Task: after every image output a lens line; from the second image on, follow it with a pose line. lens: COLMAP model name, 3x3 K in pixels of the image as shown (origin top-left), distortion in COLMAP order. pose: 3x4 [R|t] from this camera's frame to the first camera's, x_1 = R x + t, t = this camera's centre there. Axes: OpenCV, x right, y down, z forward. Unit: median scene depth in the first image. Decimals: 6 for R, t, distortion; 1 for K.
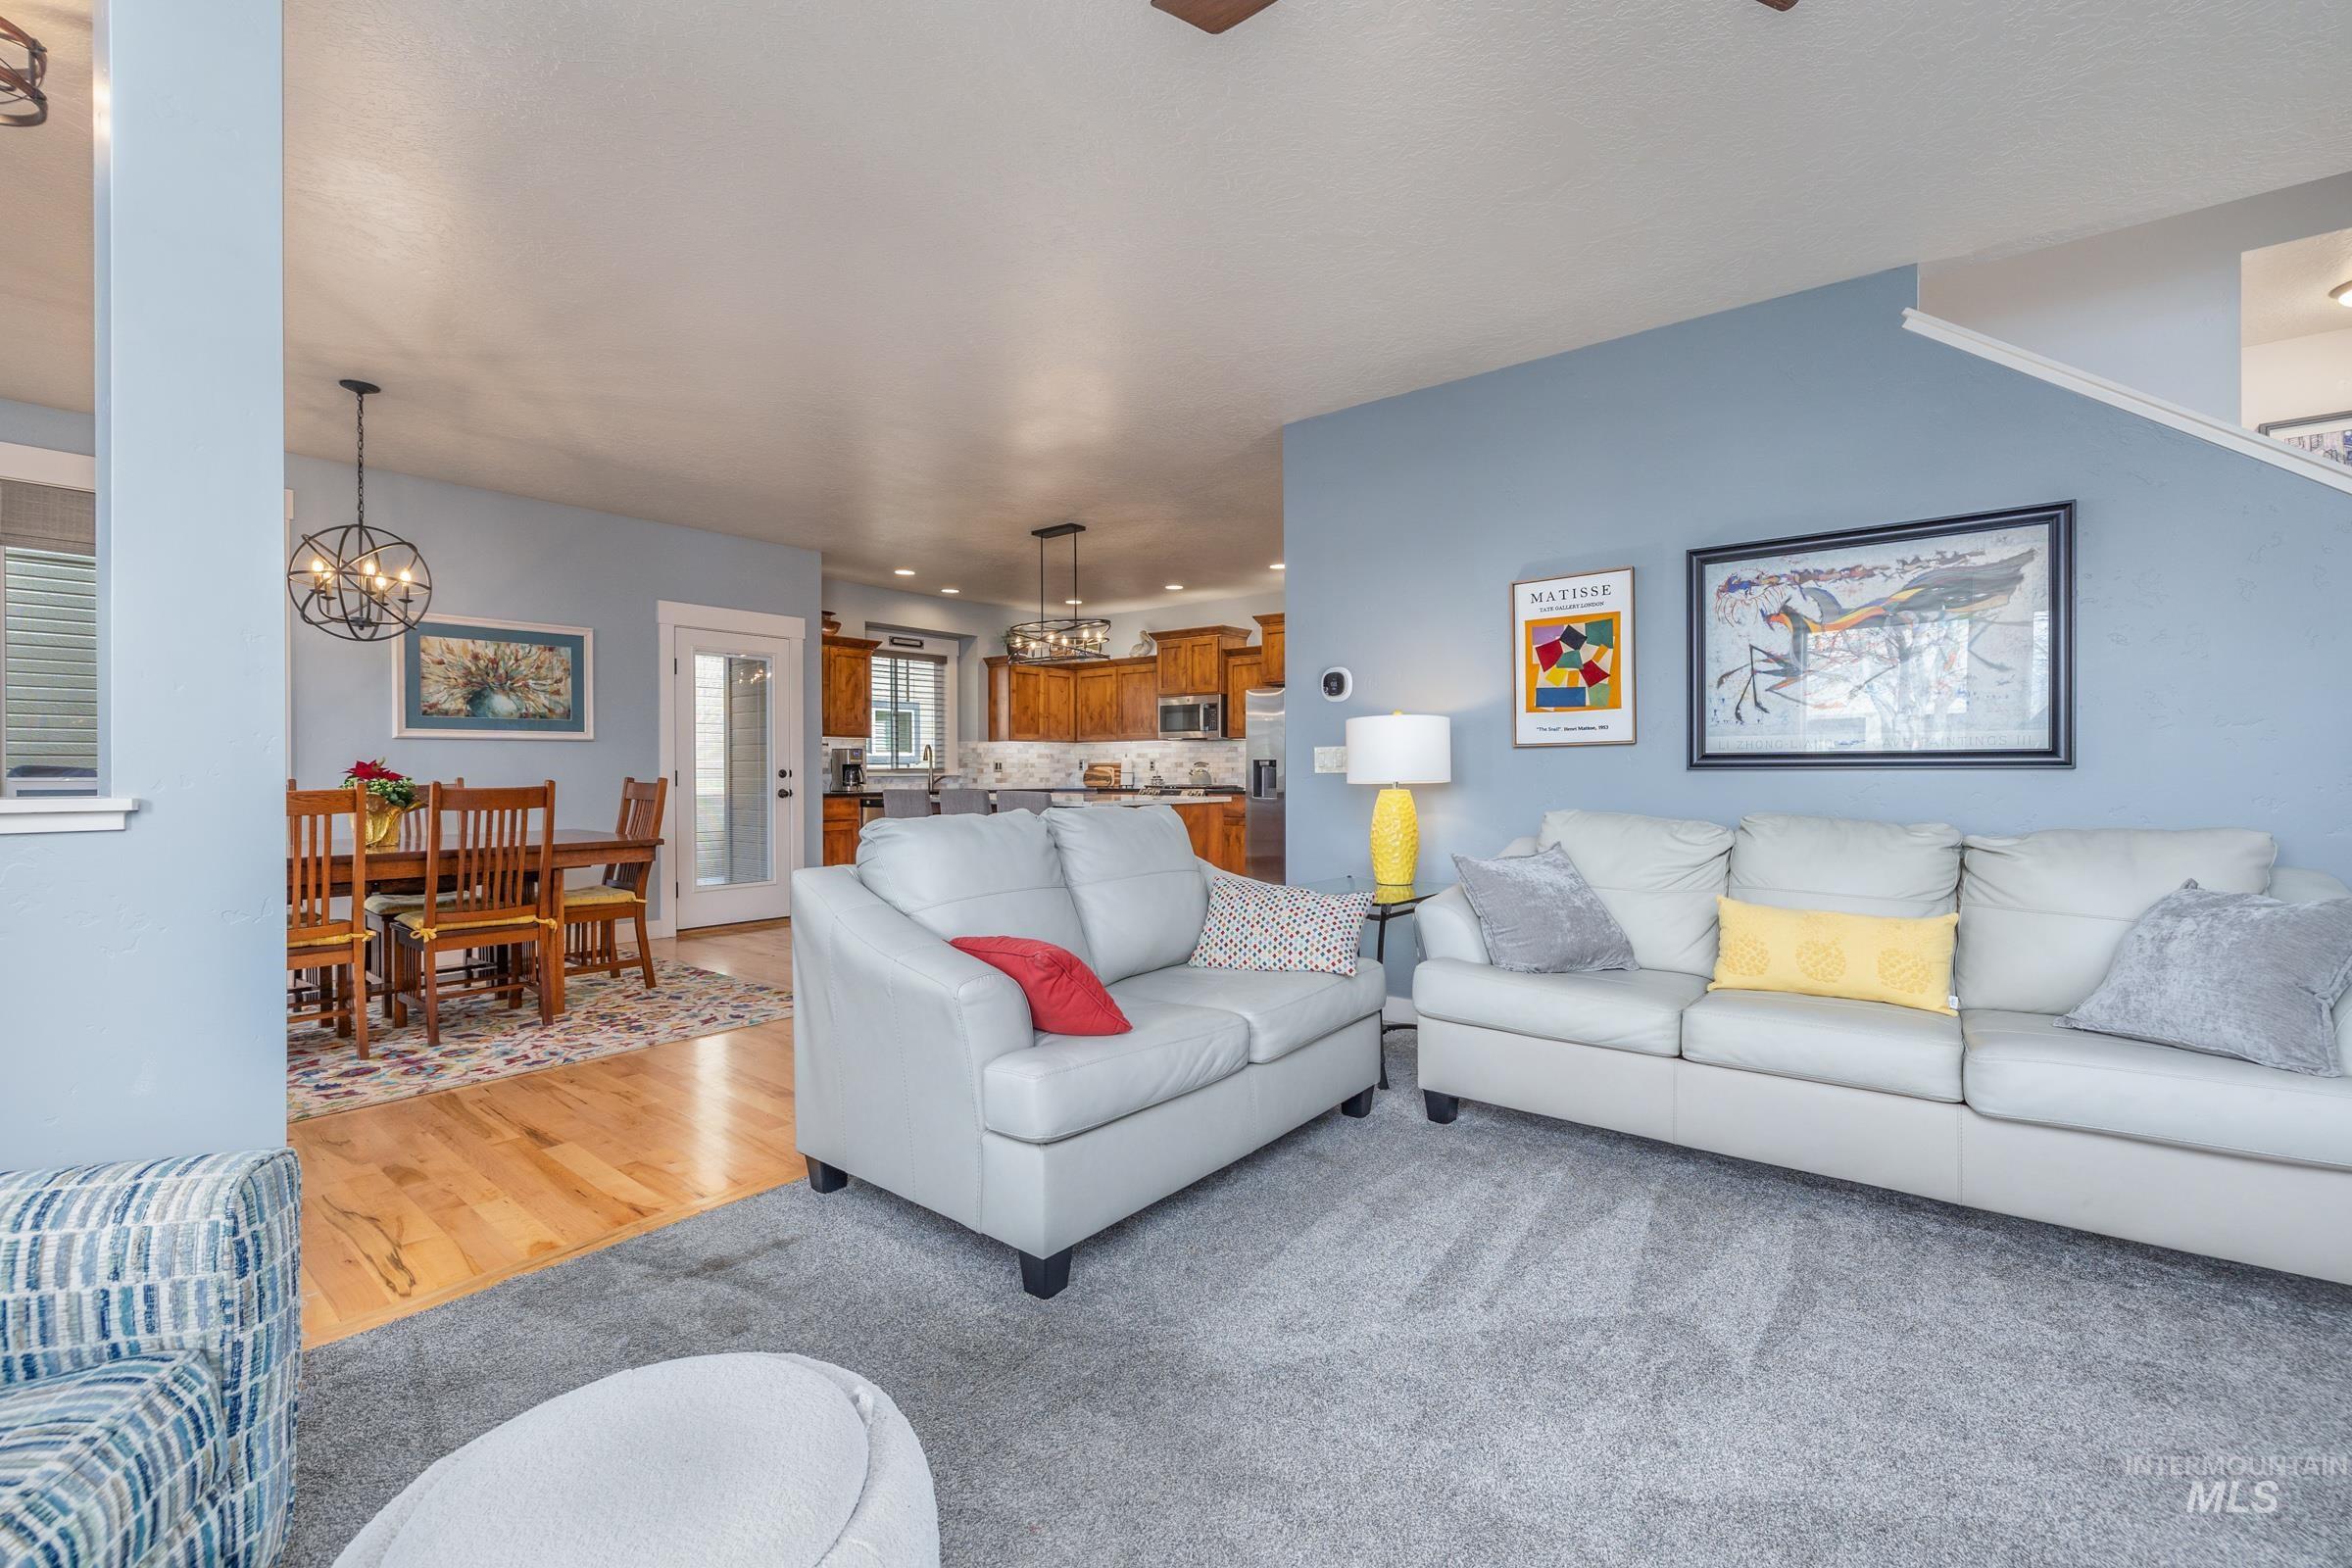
lens RADIAL K [[983.9, 0, 1177.4], [0, 983.9, 778.8], [0, 0, 1]] dist [-0.000875, -0.000974]
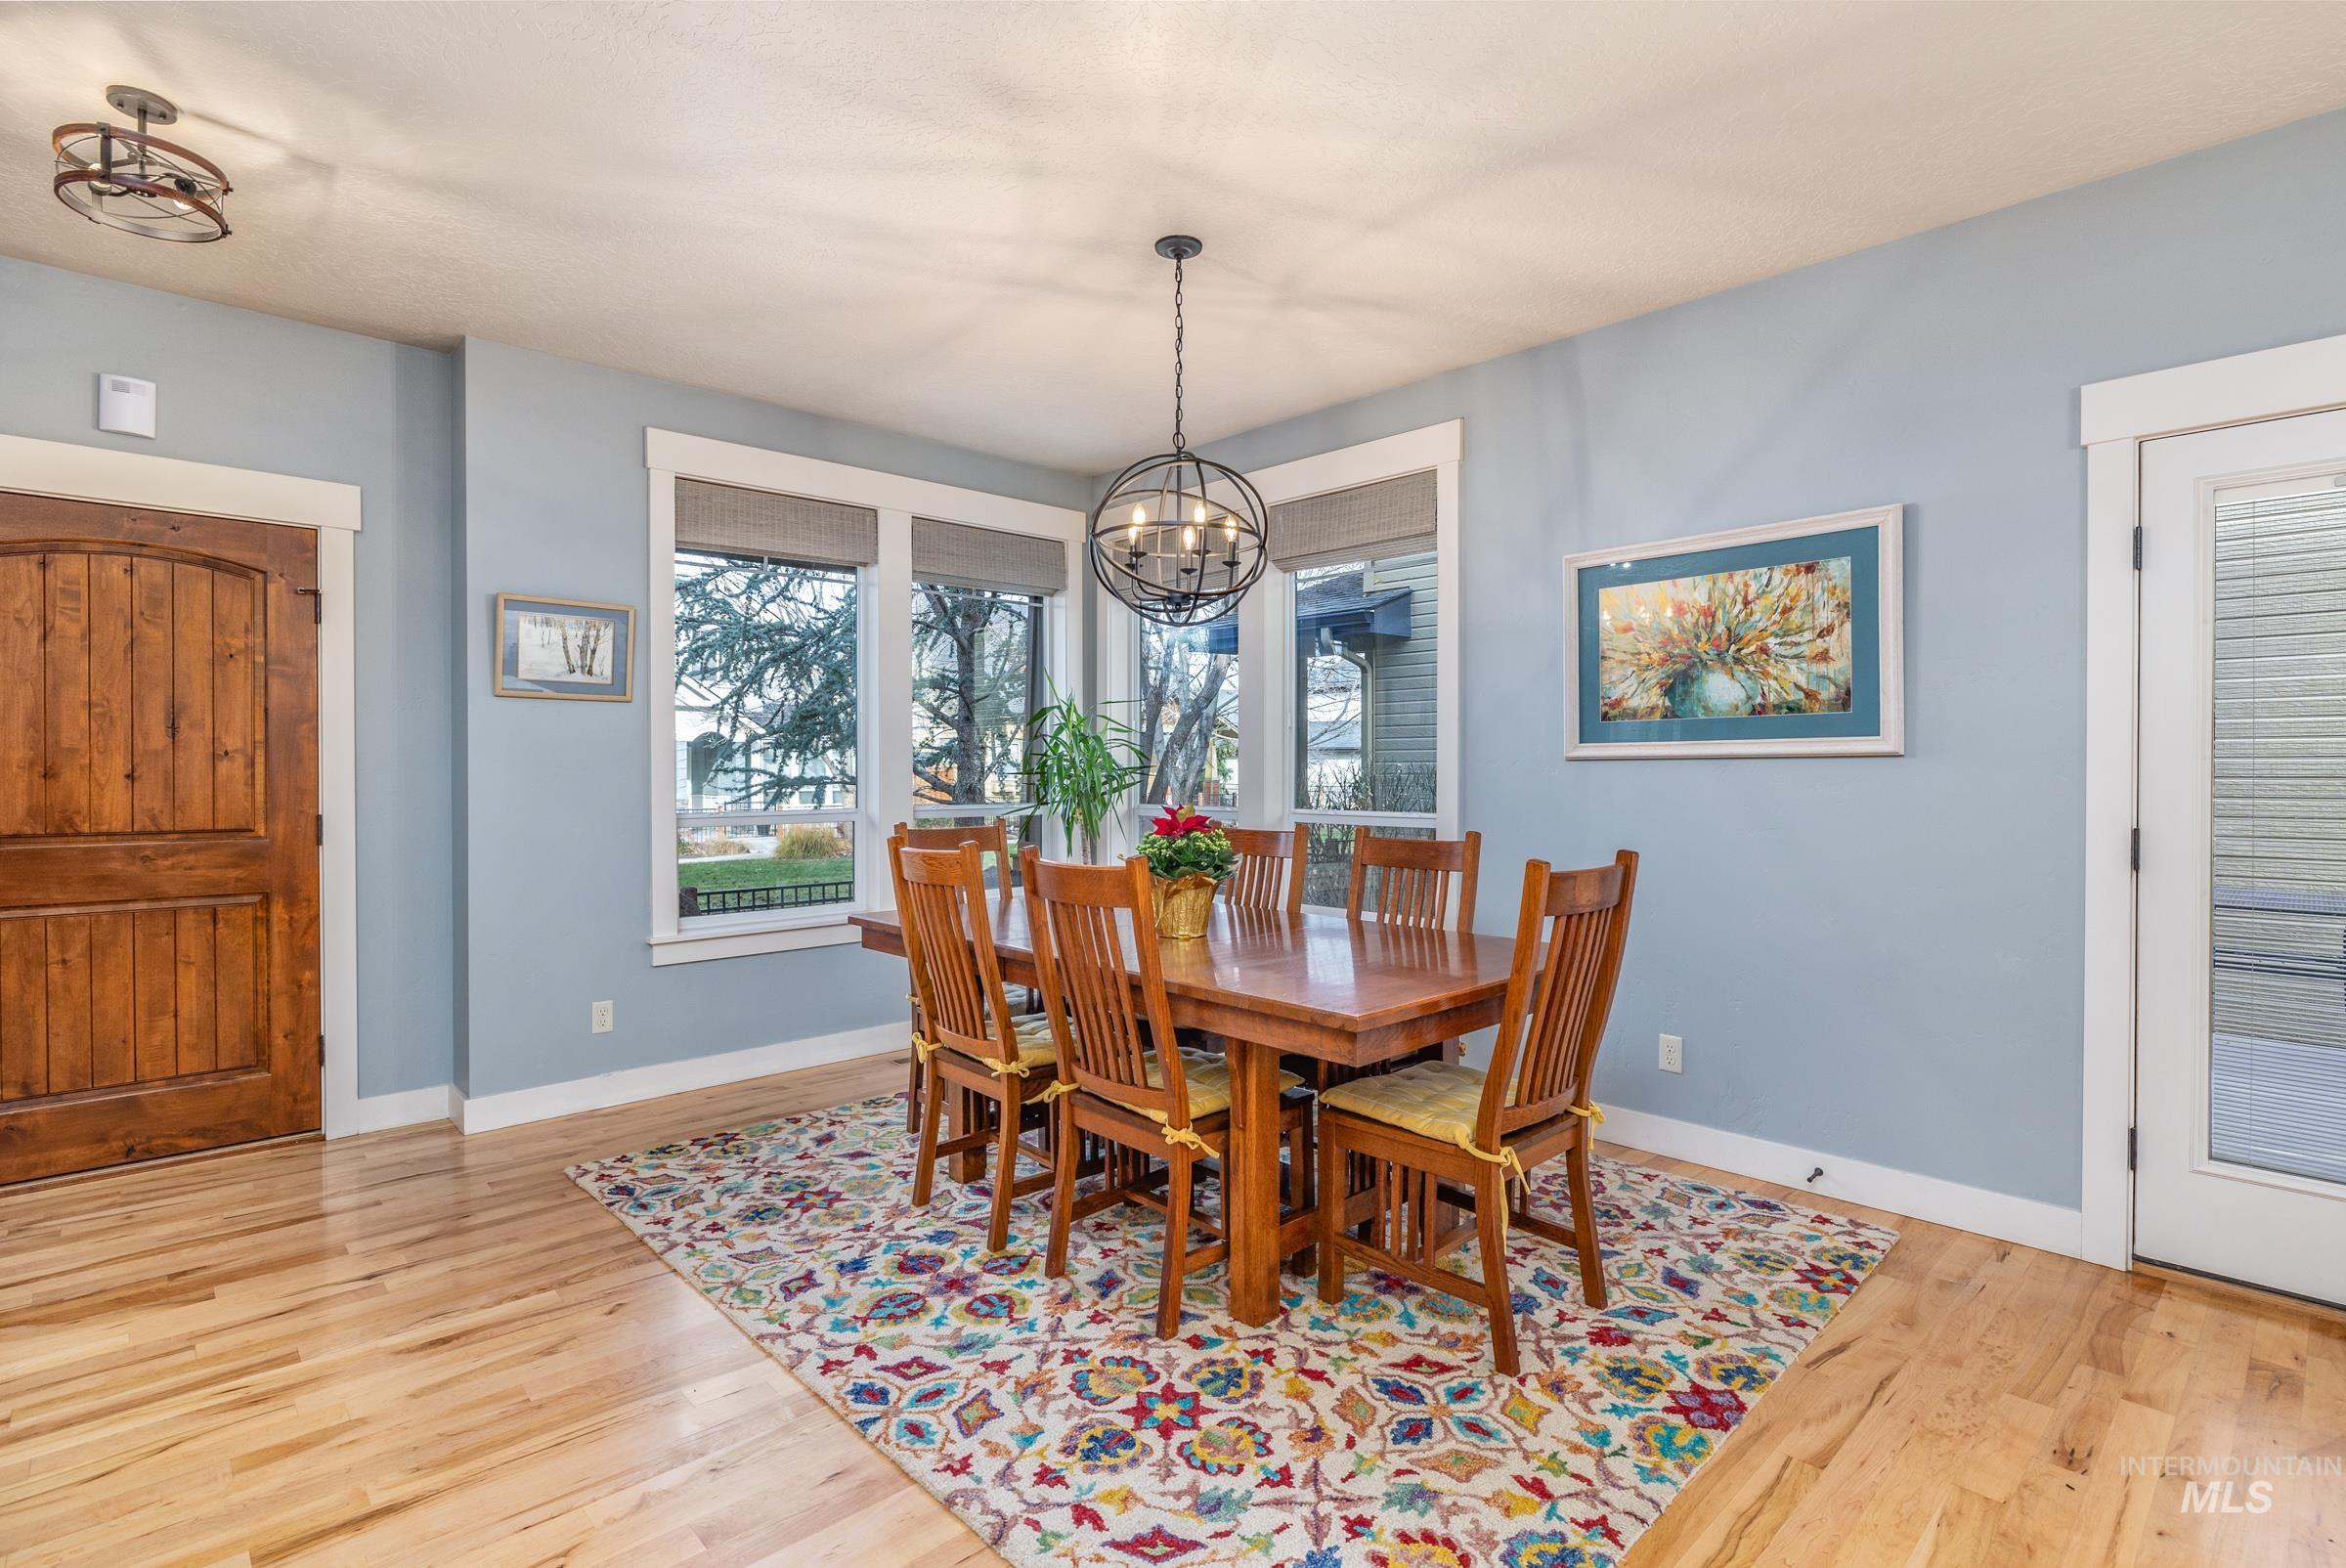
lens RADIAL K [[1119.7, 0, 1175.7], [0, 1119.7, 778.8], [0, 0, 1]] dist [-0.005414, 0.001216]
pose [[-0.128524, 0.010504, -0.991651, -0.053453], [-0.010172, 0.999877, 0.011910, -0.034411], [0.991654, 0.011617, -0.128401, 0.830726]]
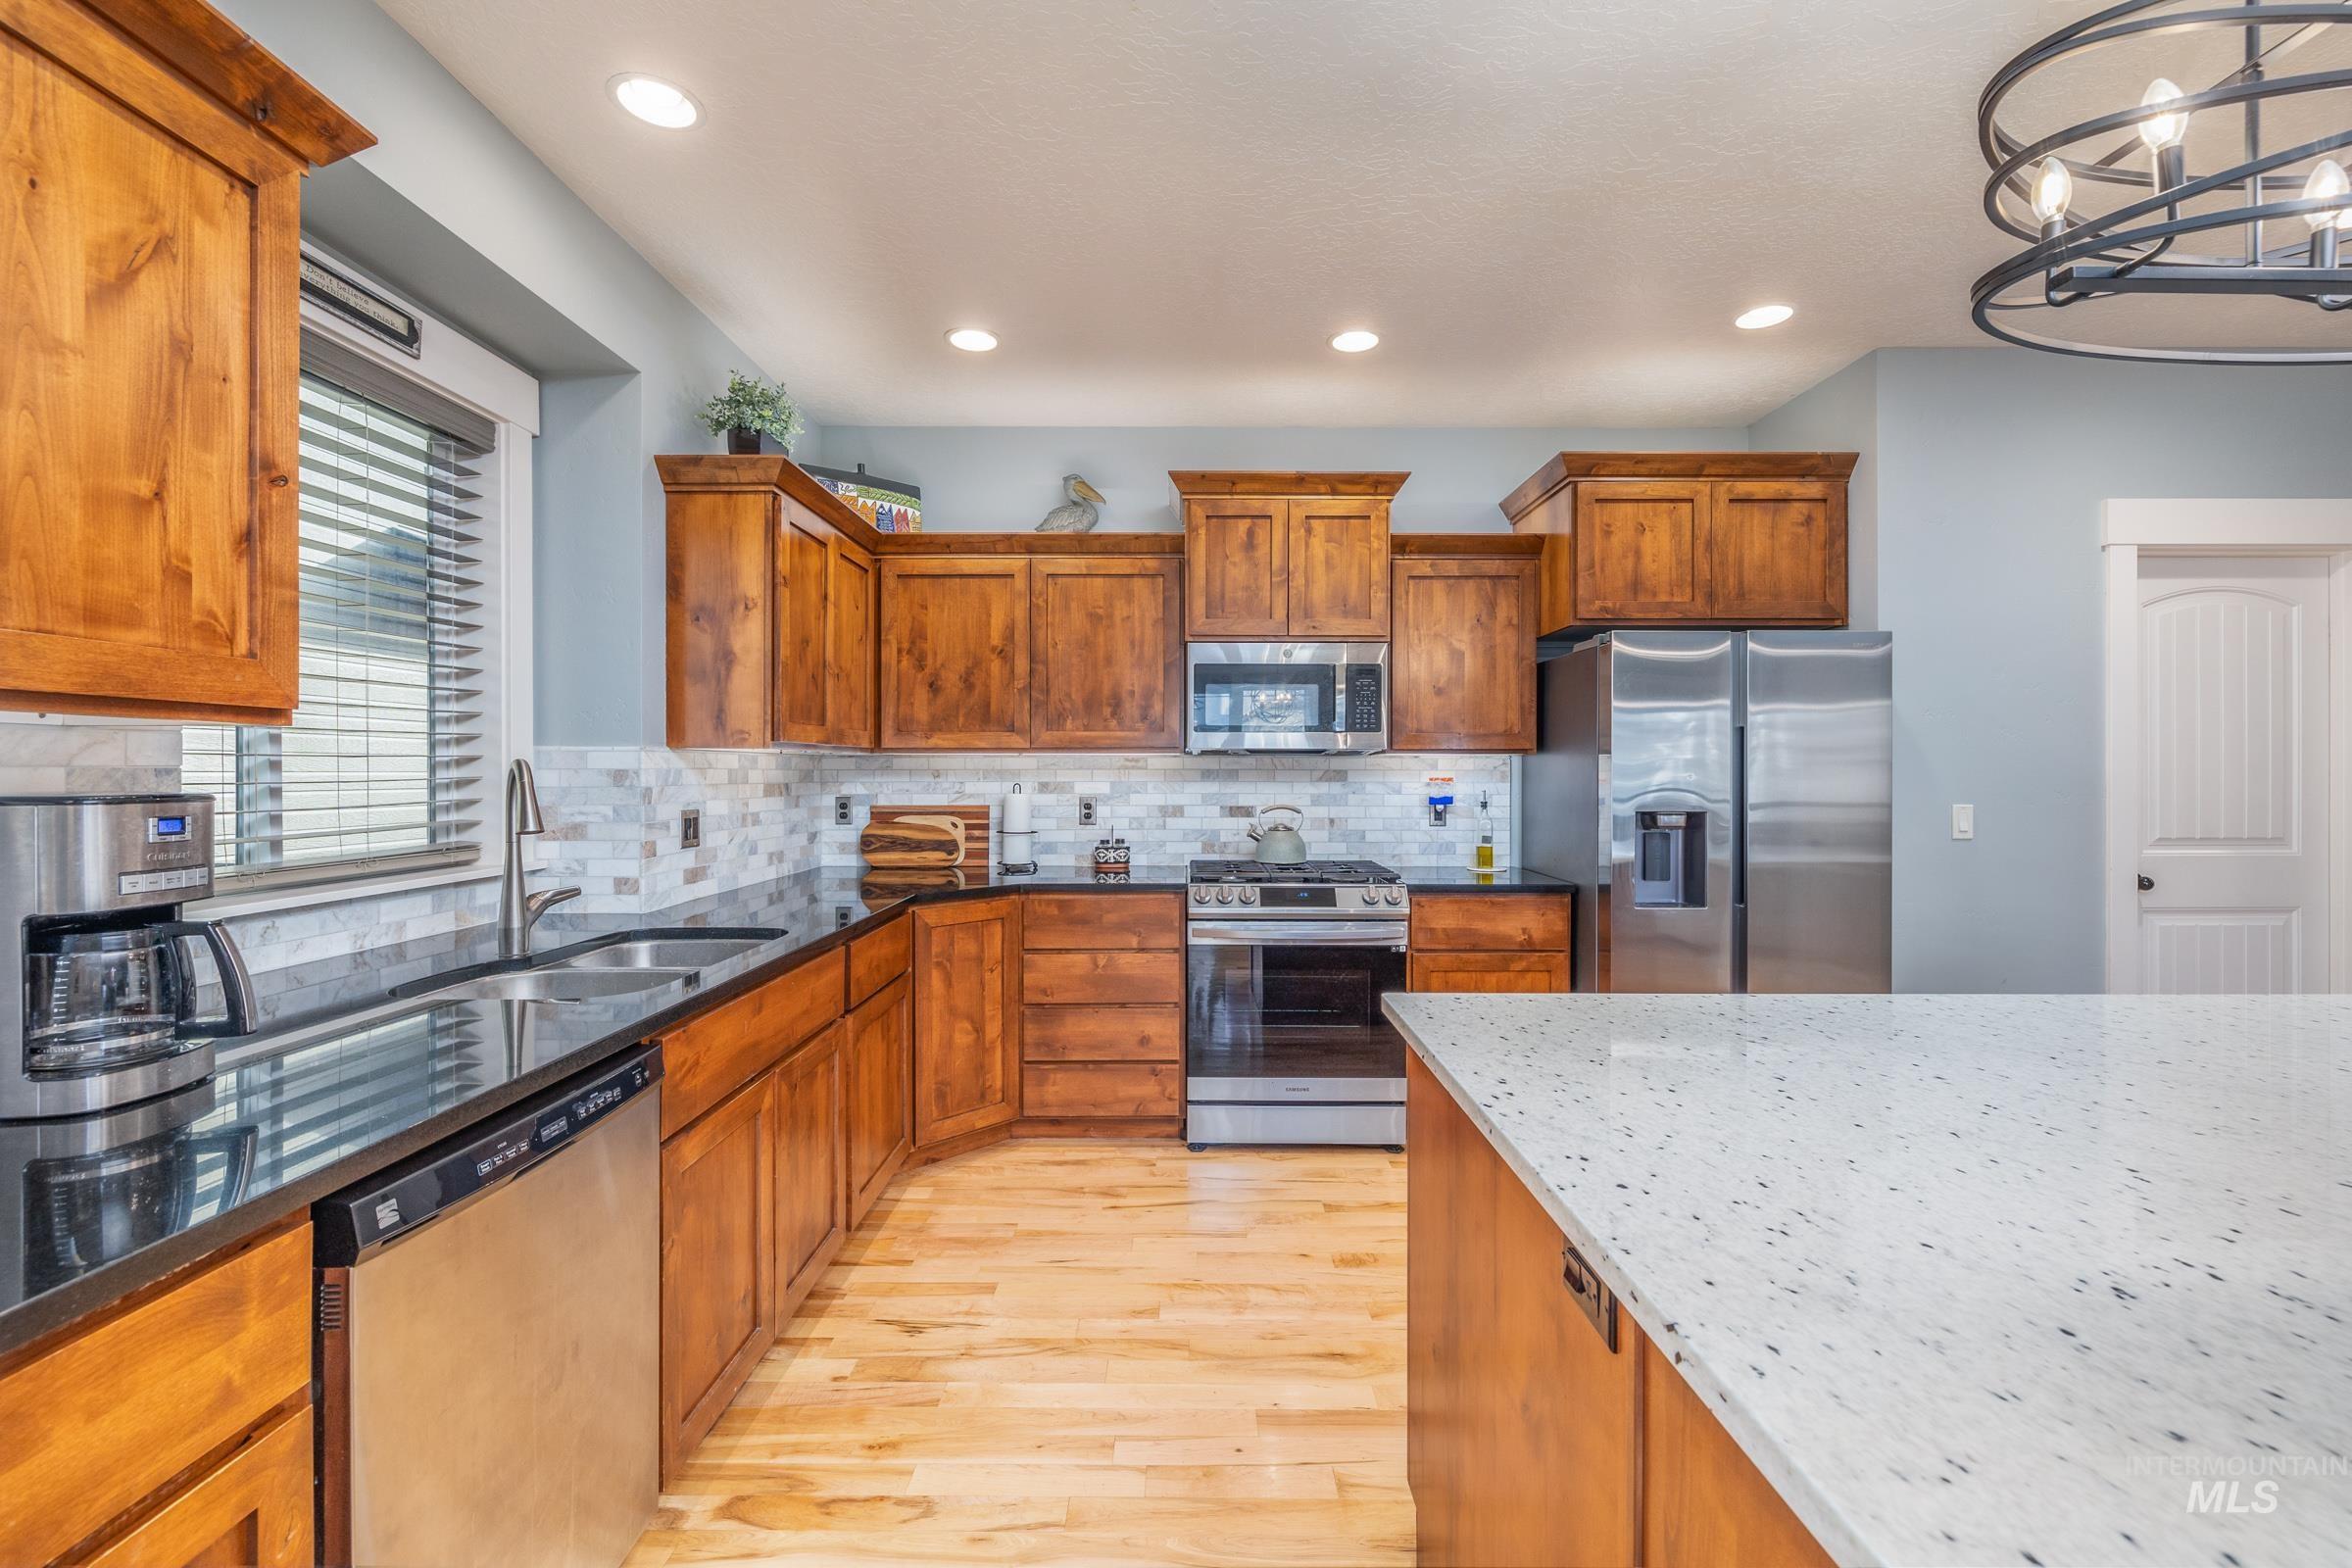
lens RADIAL K [[983.9, 0, 1181.1], [0, 983.9, 774.9], [0, 0, 1]] dist [-0.000875, -0.000974]
pose [[0.779633, -0.001458, 0.626234, -0.459065], [0.006253, 0.999966, -0.005457, -0.048685], [-0.626205, 0.008170, 0.779616, 1.214125]]
